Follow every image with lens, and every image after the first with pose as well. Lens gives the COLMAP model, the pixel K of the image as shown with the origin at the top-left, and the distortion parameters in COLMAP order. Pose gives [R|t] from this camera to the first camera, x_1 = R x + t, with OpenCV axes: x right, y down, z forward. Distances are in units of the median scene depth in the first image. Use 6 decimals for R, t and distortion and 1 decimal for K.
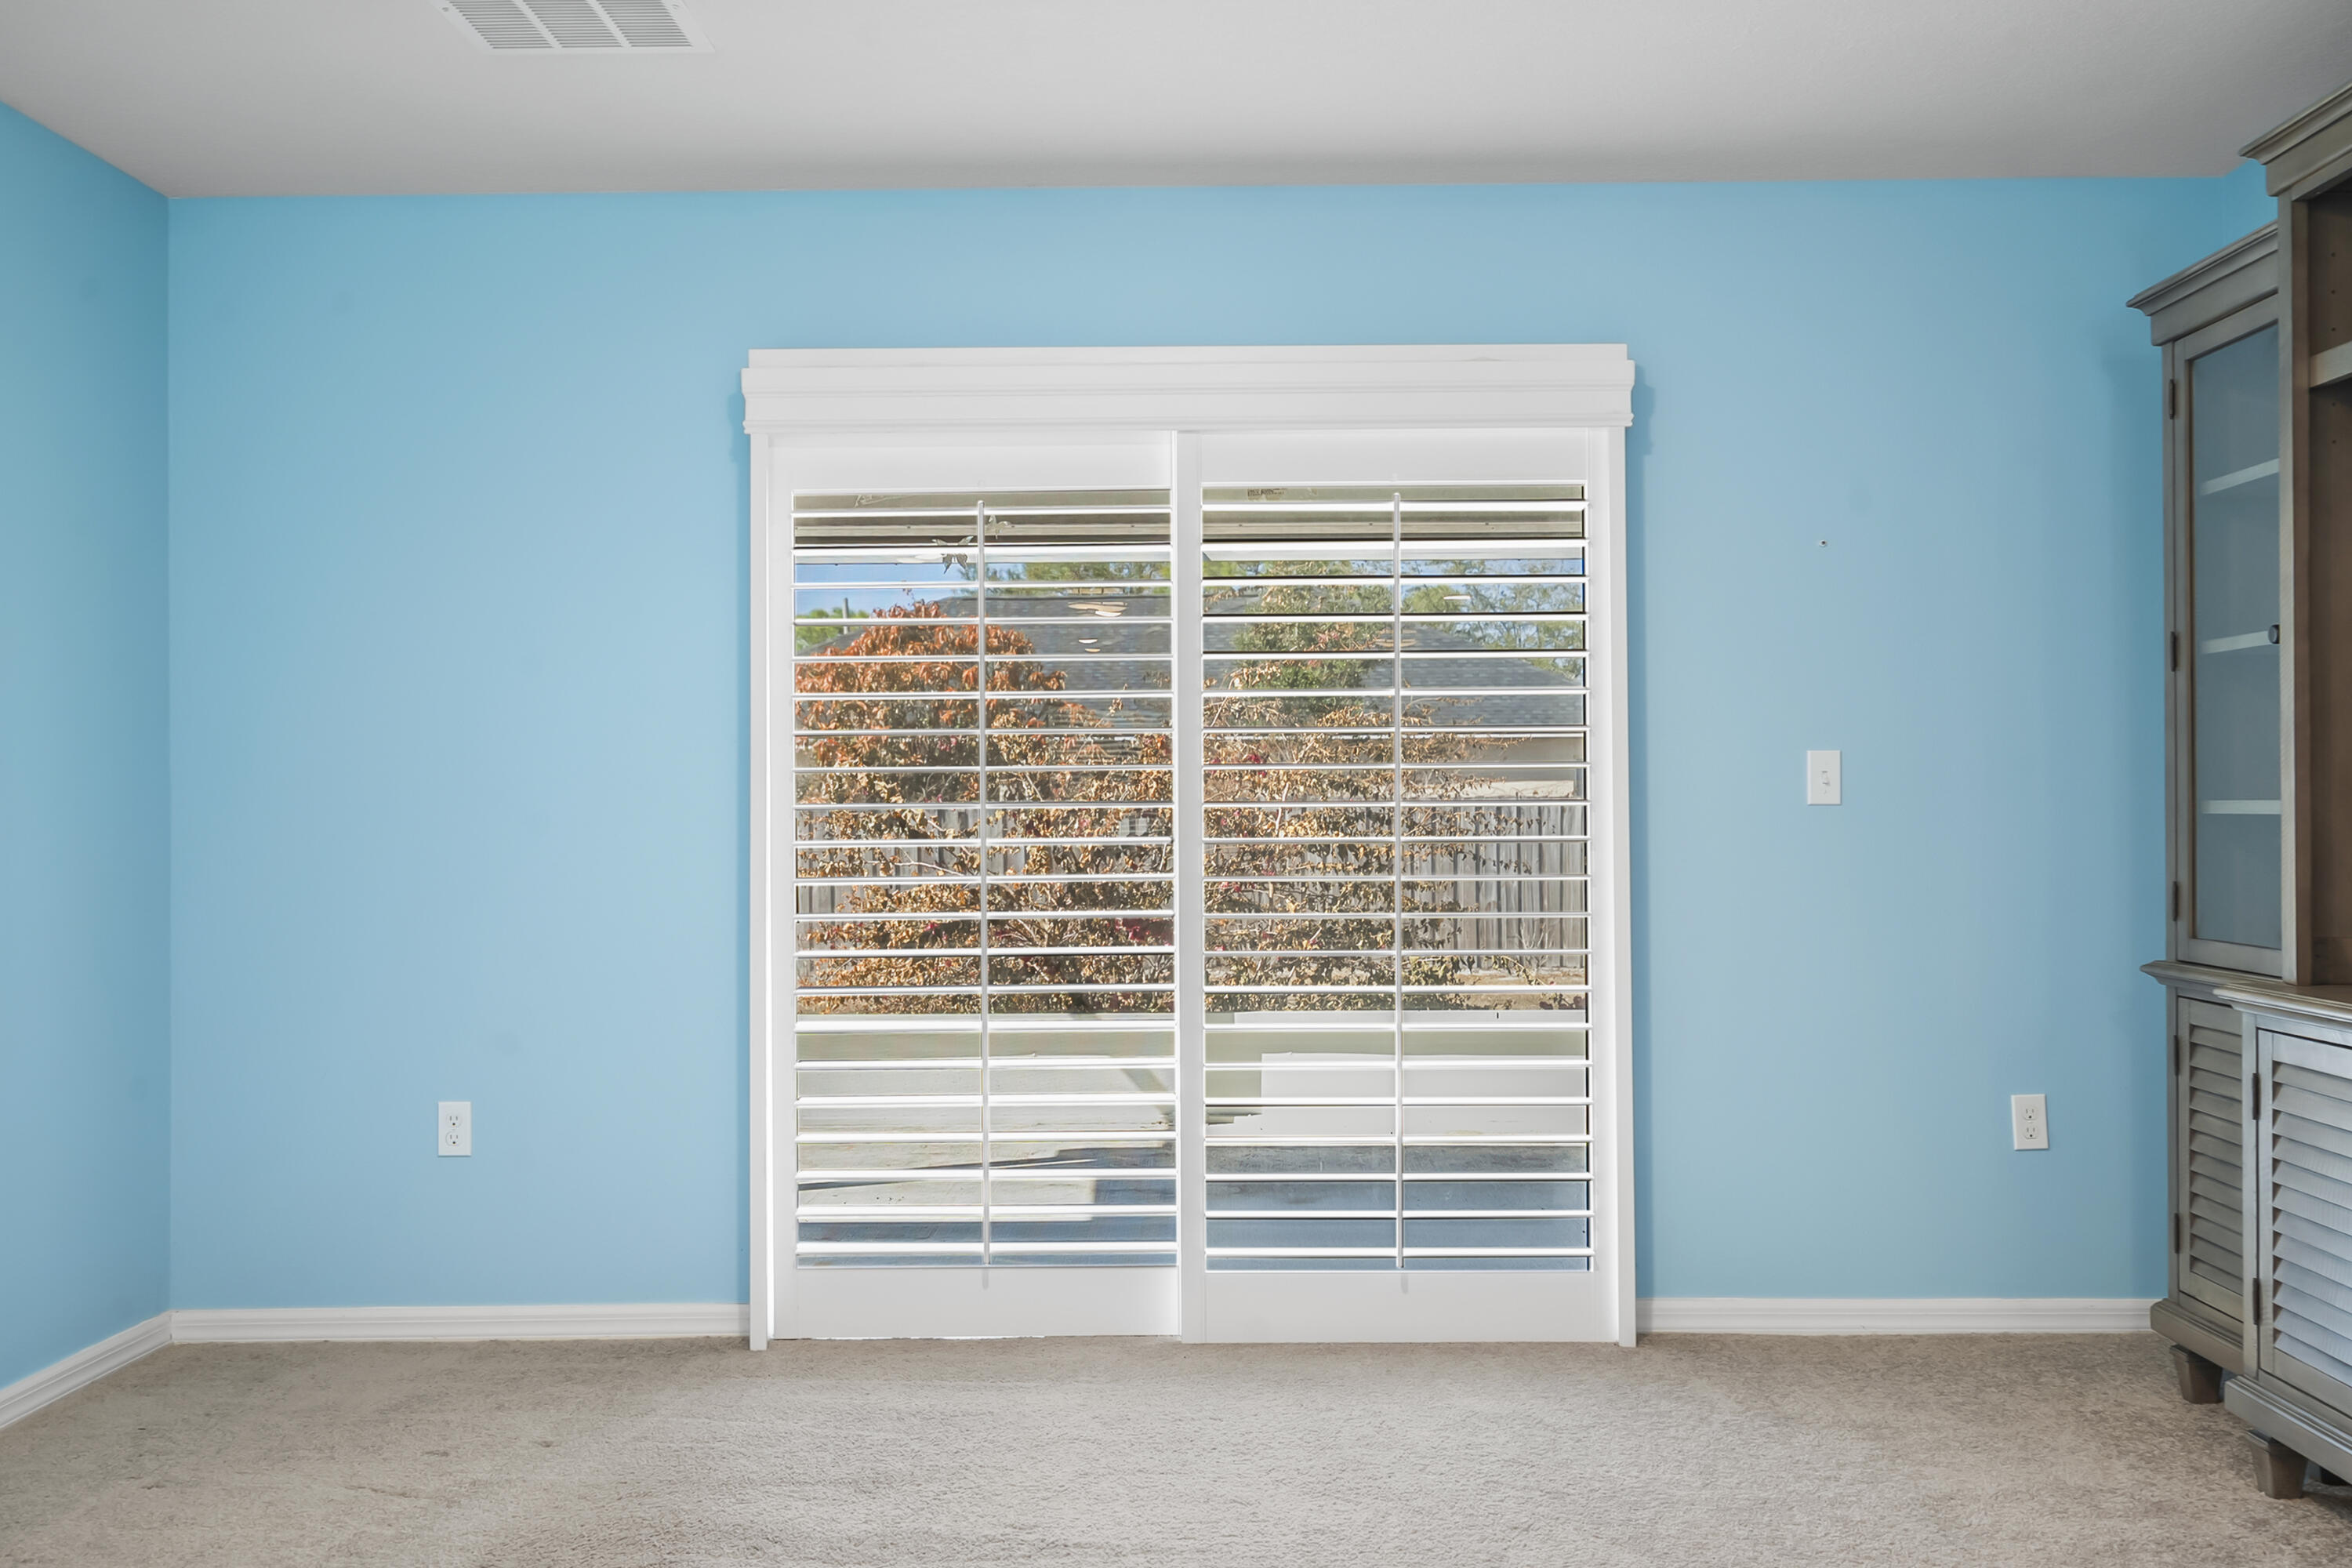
lens RADIAL K [[2099.3, 0, 1173.7], [0, 2099.3, 789.4], [0, 0, 1]] dist [-0.022924, -0.009564]
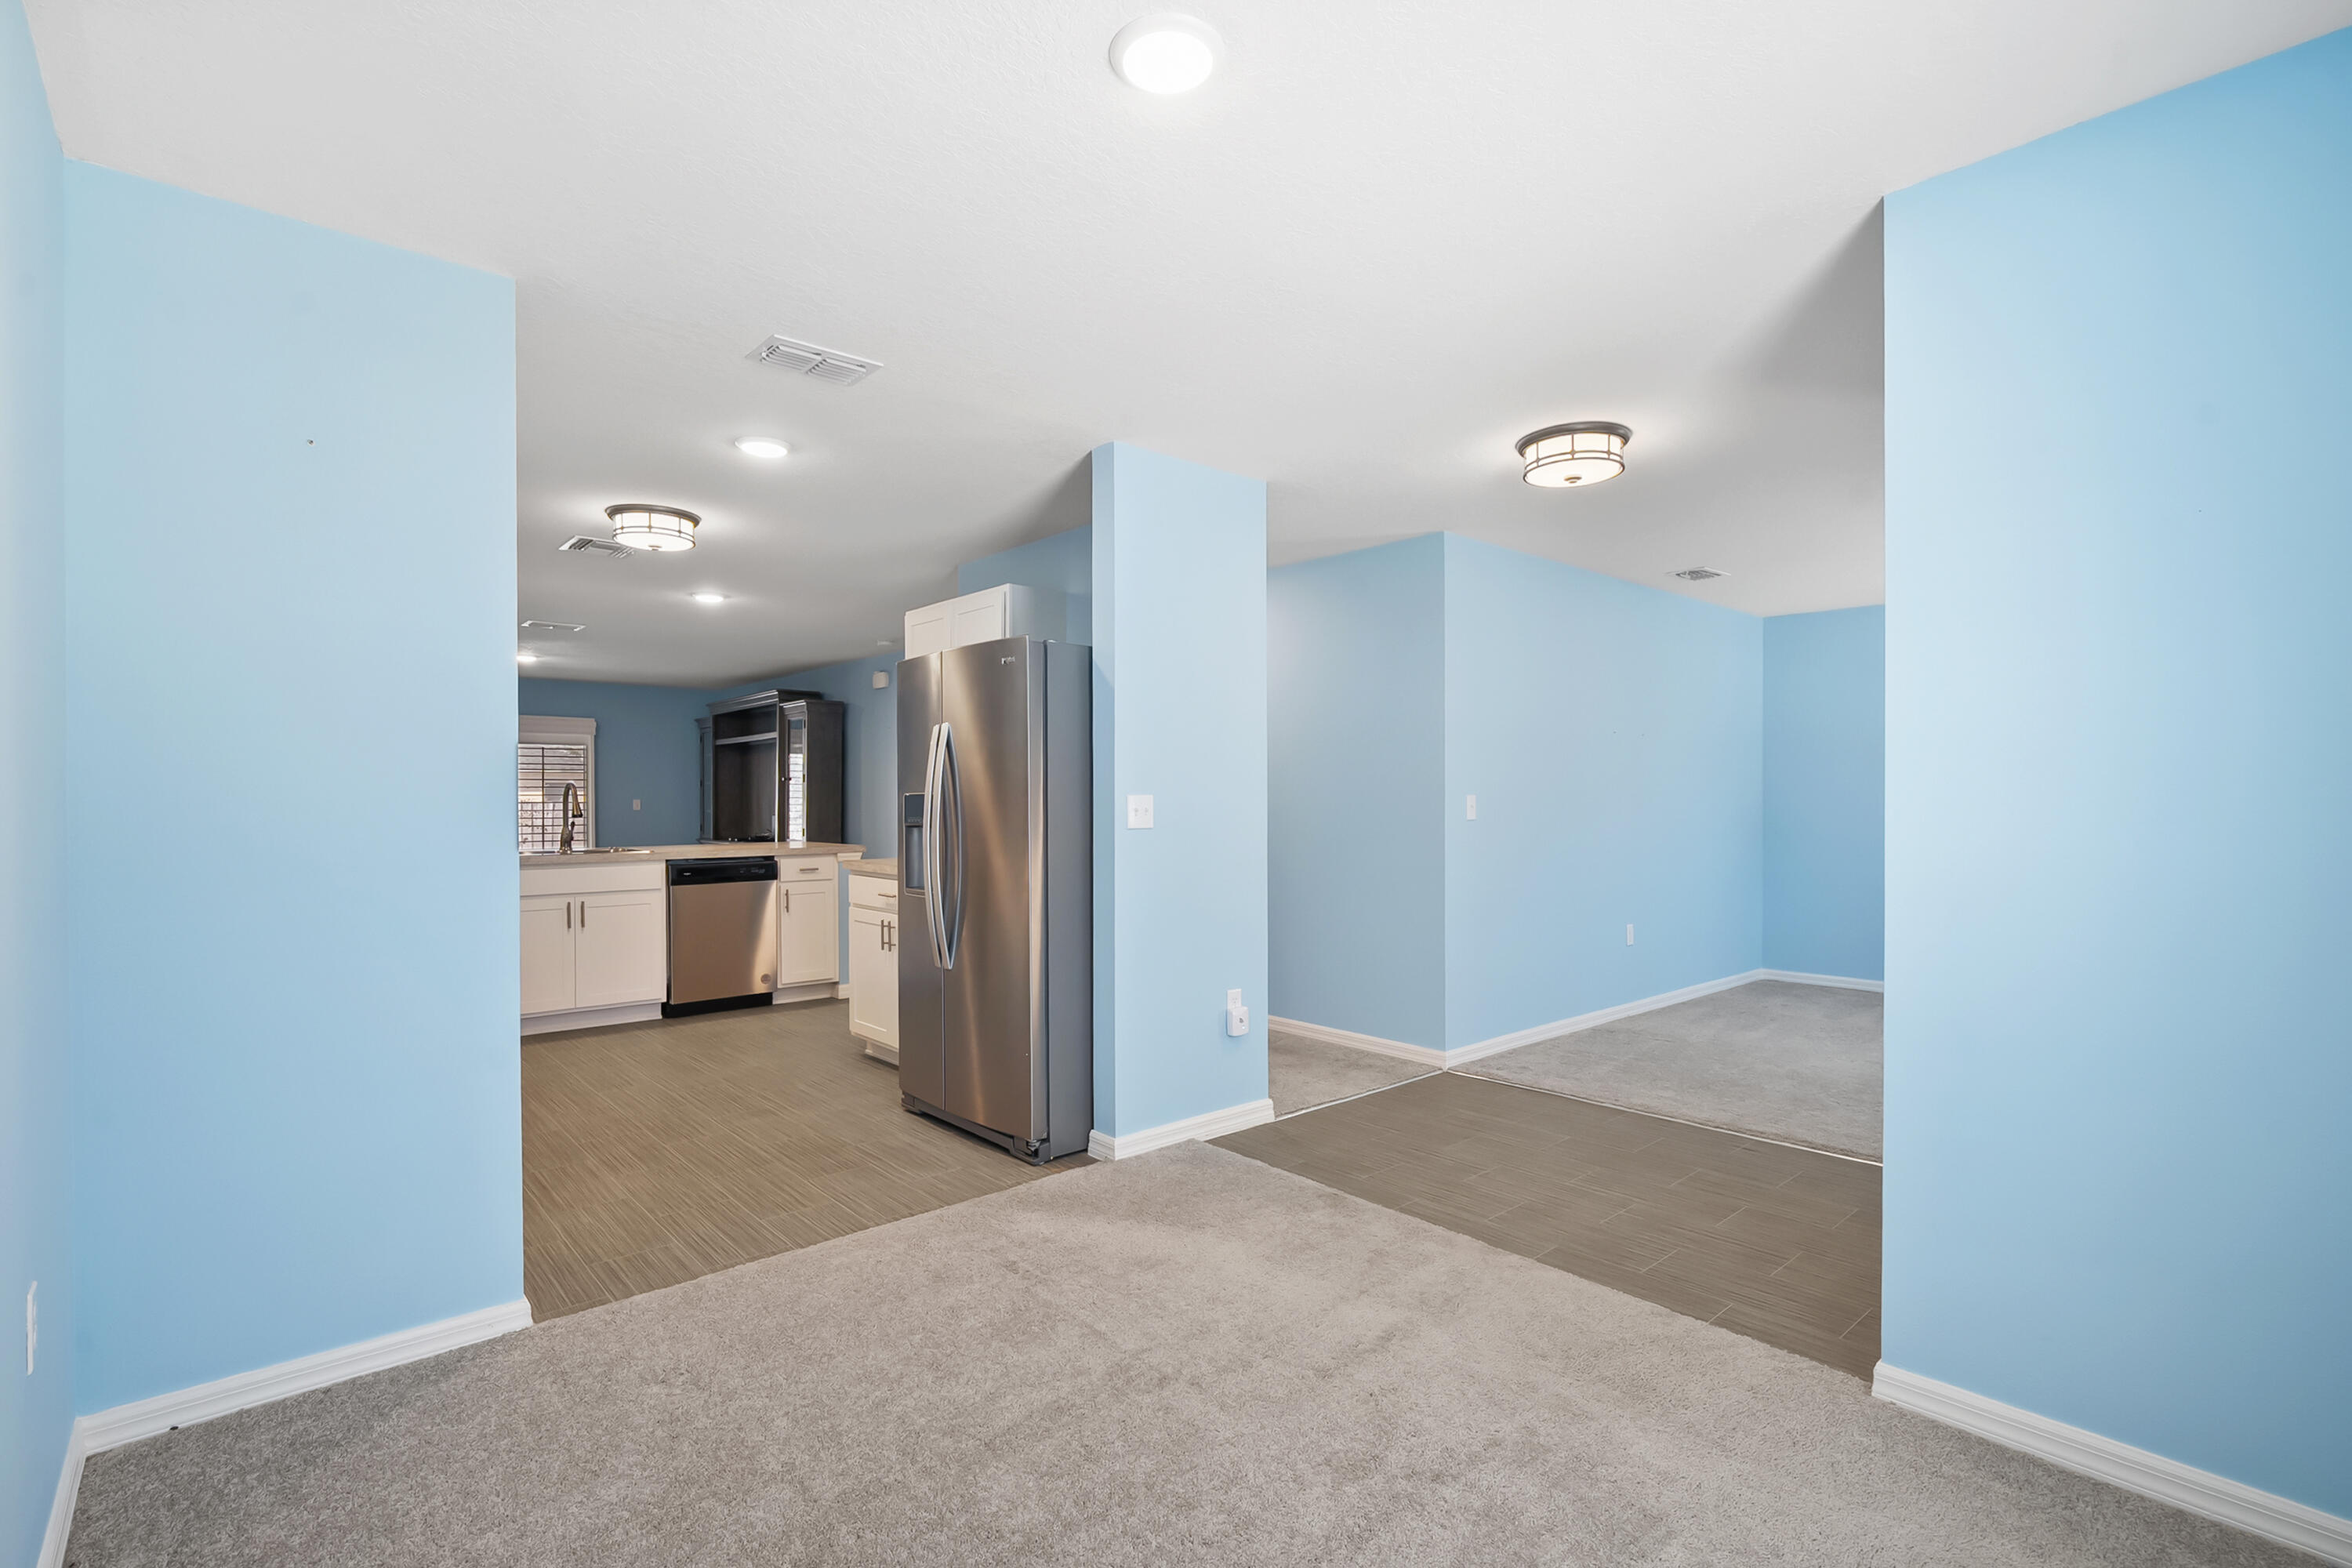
lens RADIAL K [[1080.0, 0, 1155.4], [0, 1080.0, 767.8], [0, 0, 1]] dist [-0.002167, 0.002296]
pose [[0.753513, 0.020651, 0.657108, -0.471782], [-0.002738, 0.999596, -0.028274, -0.025812], [-0.657427, 0.019506, 0.753266, -1.833538]]
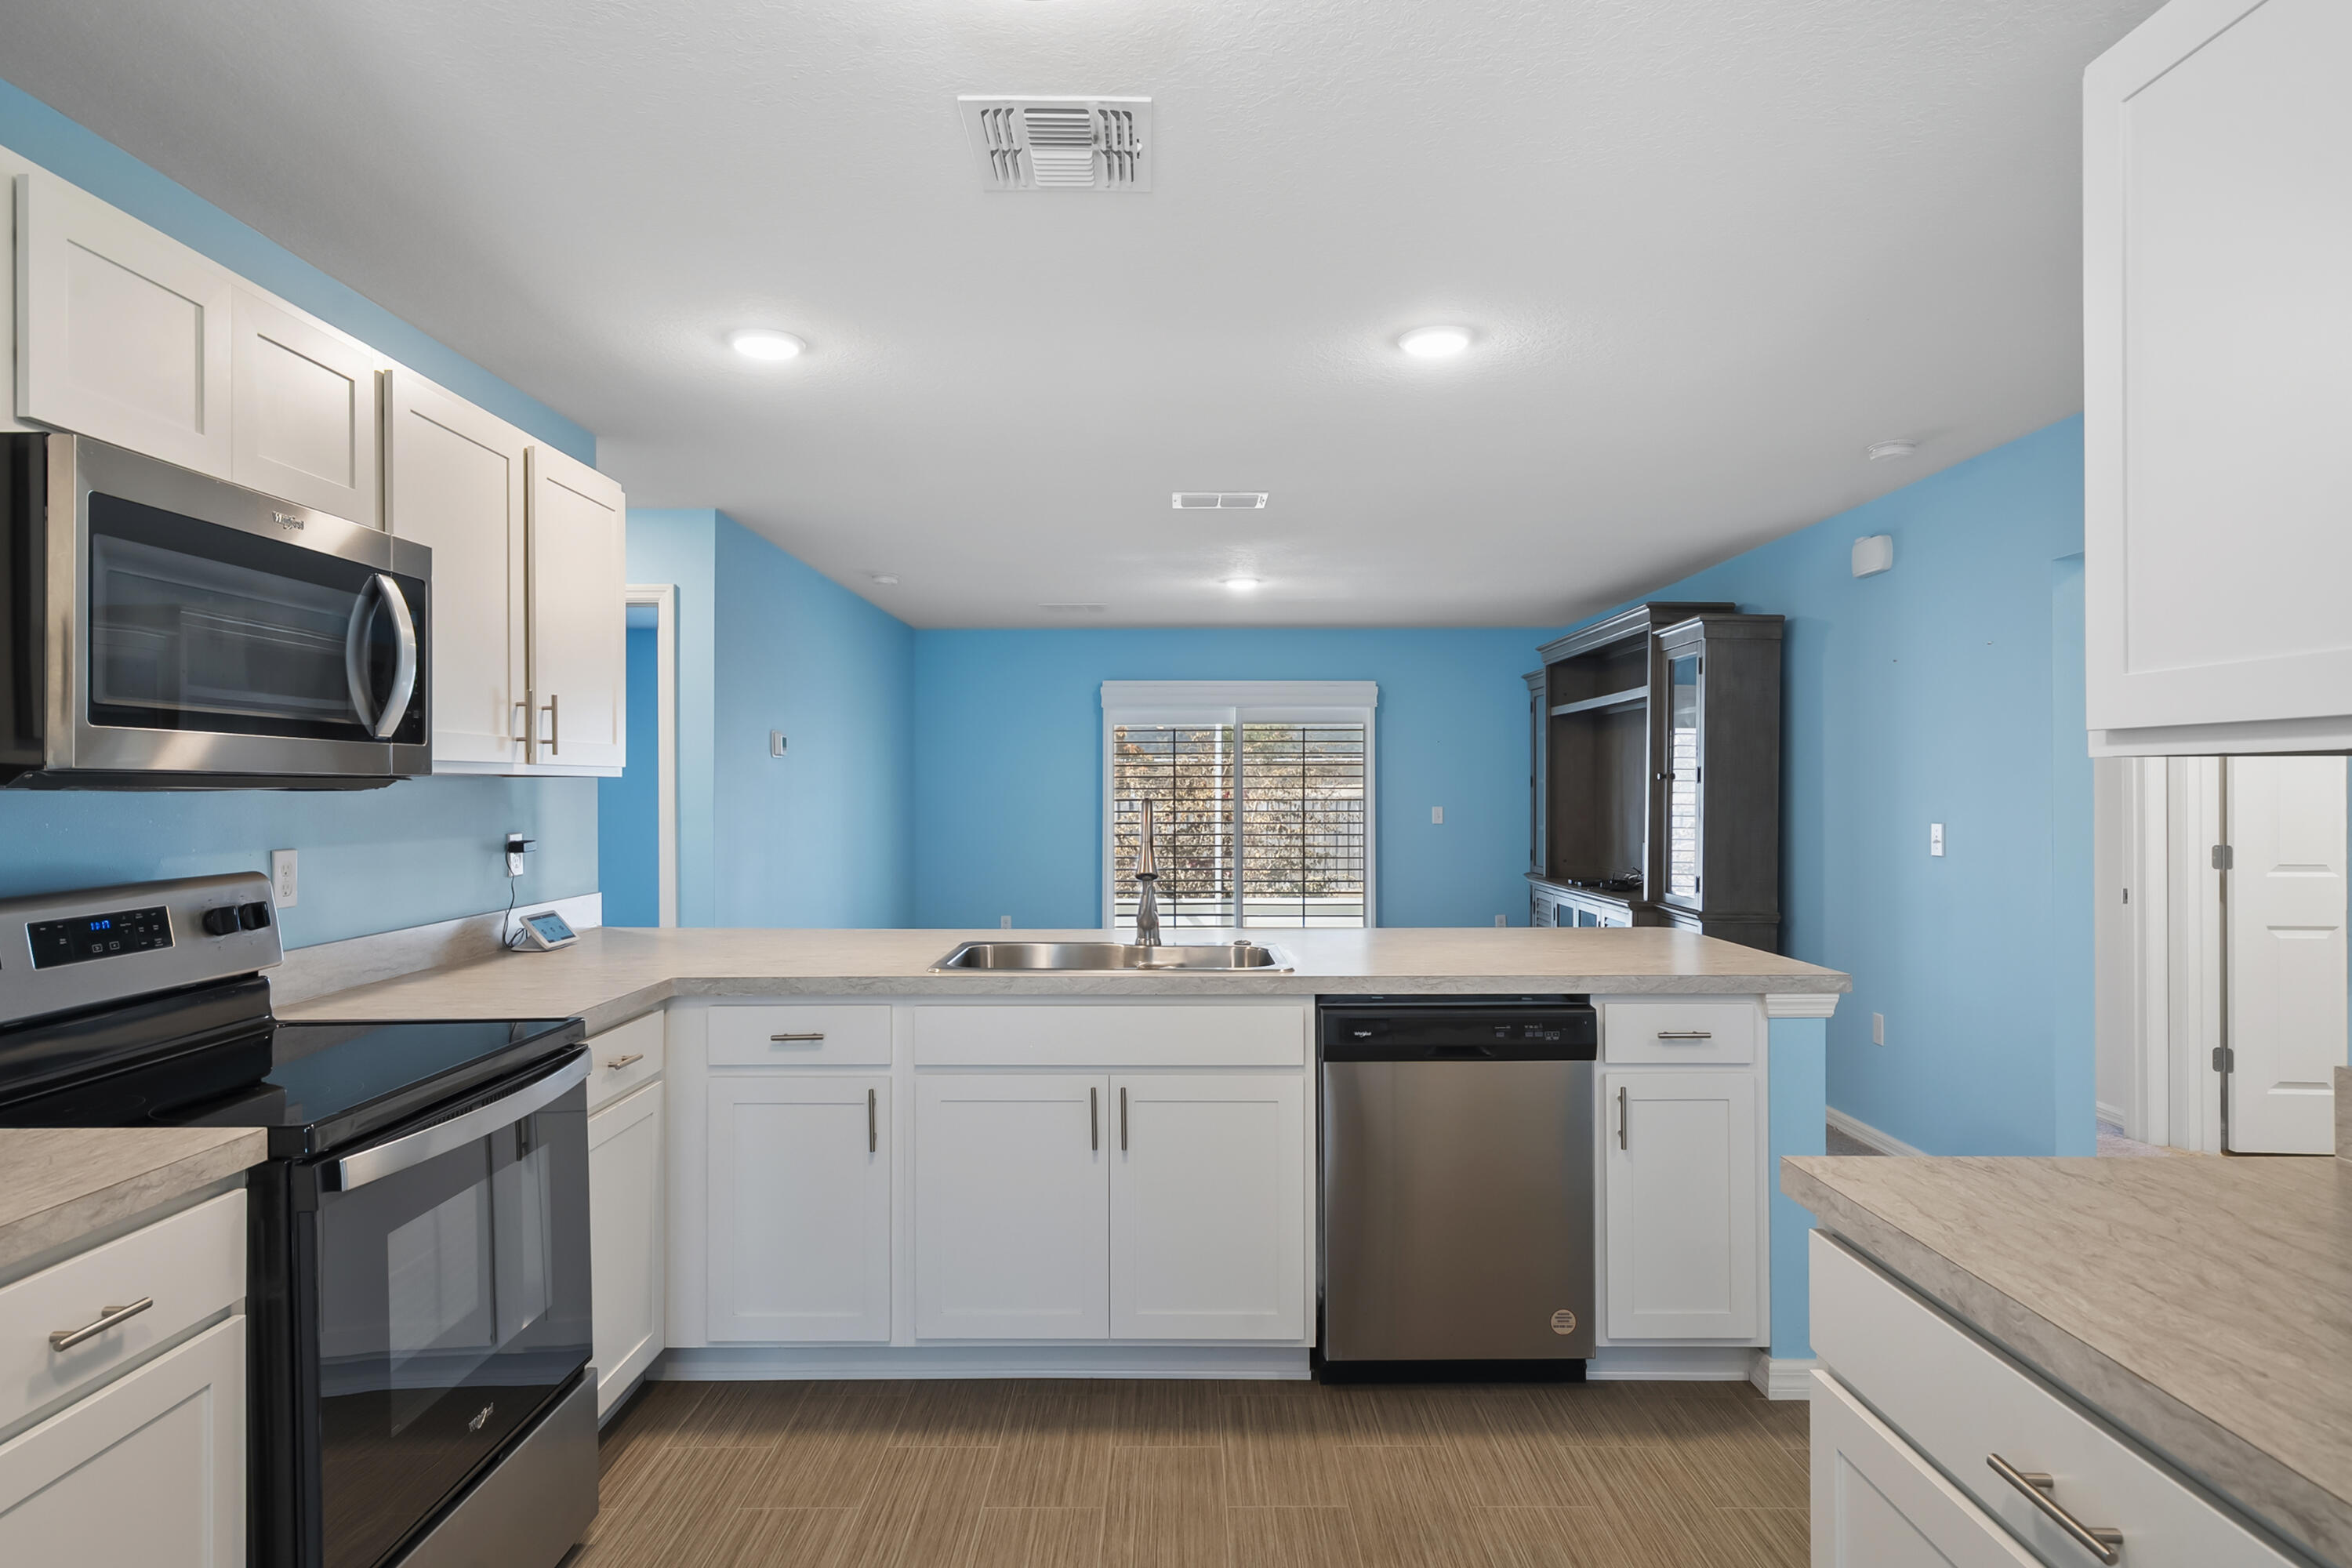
lens RADIAL K [[1332.5, 0, 1194.6], [0, 1332.5, 794.2], [0, 0, 1]] dist [0.005099, 0.000977]
pose [[0.999754, 0.006504, 0.021187, -0.104529], [-0.006667, 0.999949, 0.007616, -0.052581], [-0.021137, -0.007755, 0.999747, -1.045202]]
